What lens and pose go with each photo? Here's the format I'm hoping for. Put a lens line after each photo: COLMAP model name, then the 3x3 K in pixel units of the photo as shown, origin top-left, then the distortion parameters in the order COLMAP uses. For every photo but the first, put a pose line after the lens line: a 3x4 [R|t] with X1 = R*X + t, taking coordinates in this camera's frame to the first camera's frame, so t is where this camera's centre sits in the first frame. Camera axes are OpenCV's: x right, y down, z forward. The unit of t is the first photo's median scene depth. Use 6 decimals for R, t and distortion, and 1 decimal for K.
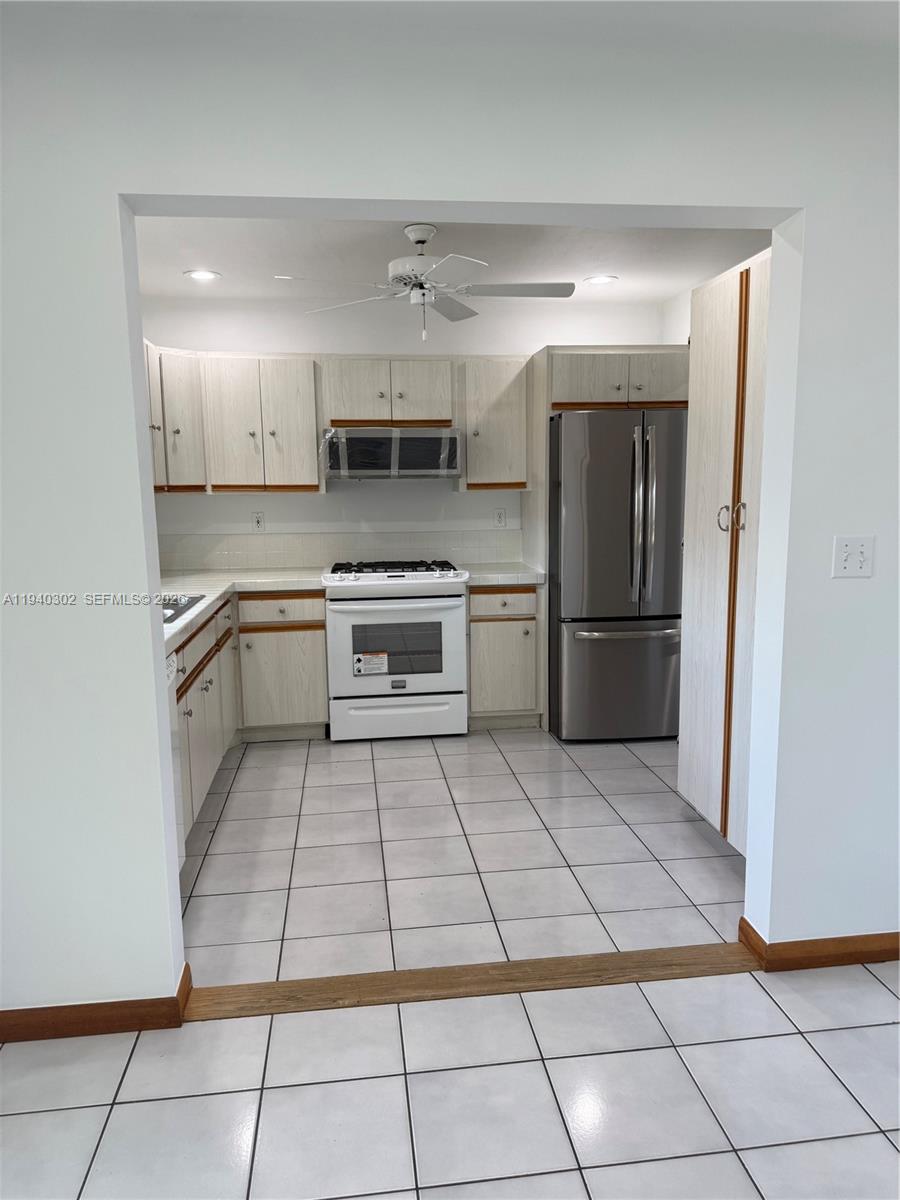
lens RADIAL K [[848.1, 0, 443.3], [0, 848.1, 602.2], [0, 0, 1]] dist [0.055492, -0.078598]
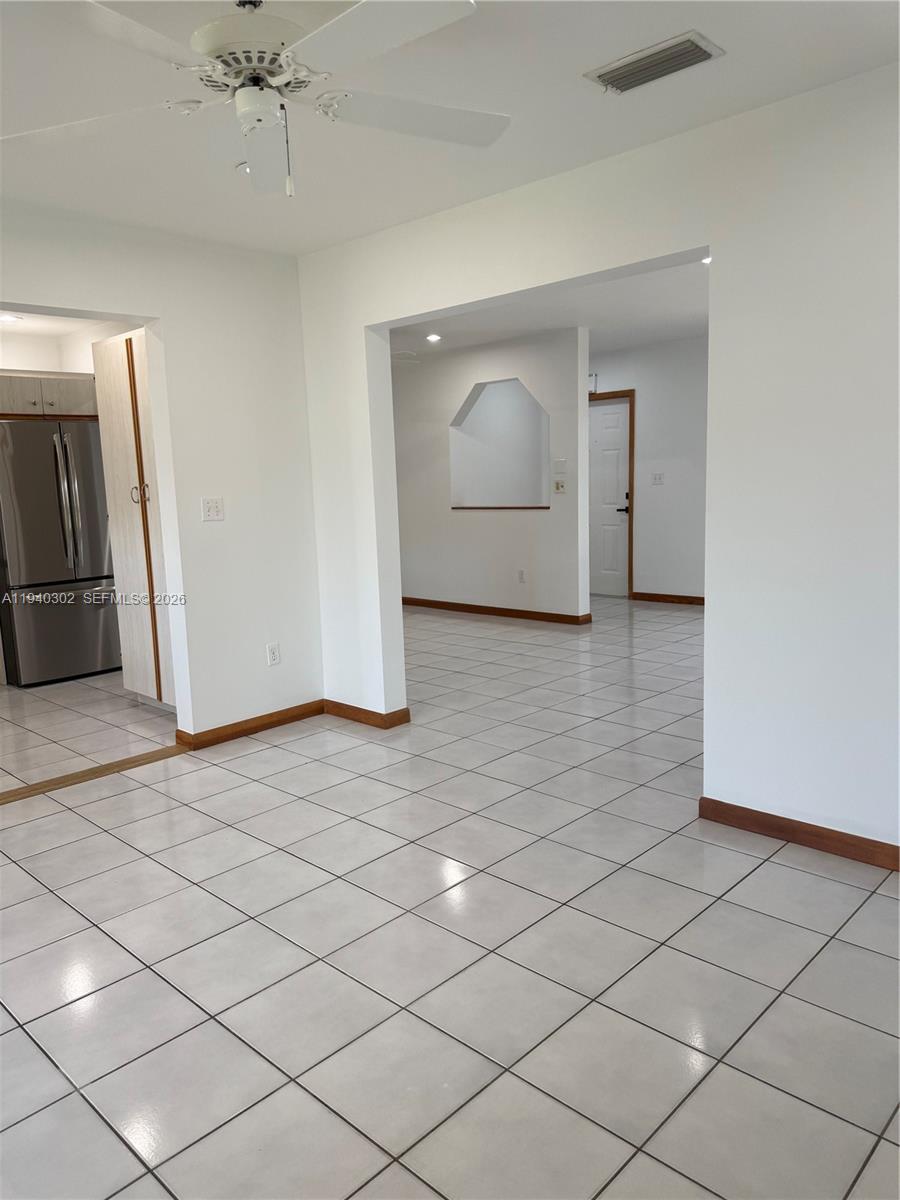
lens RADIAL K [[848.1, 0, 449.7], [0, 848.1, 600.8], [0, 0, 1]] dist [0.055492, -0.078598]
pose [[0.773976, -0.105155, 0.624422, -0.194300], [0.114259, 0.993121, 0.025621, 0.106269], [-0.622820, 0.051516, 0.780667, -0.496864]]
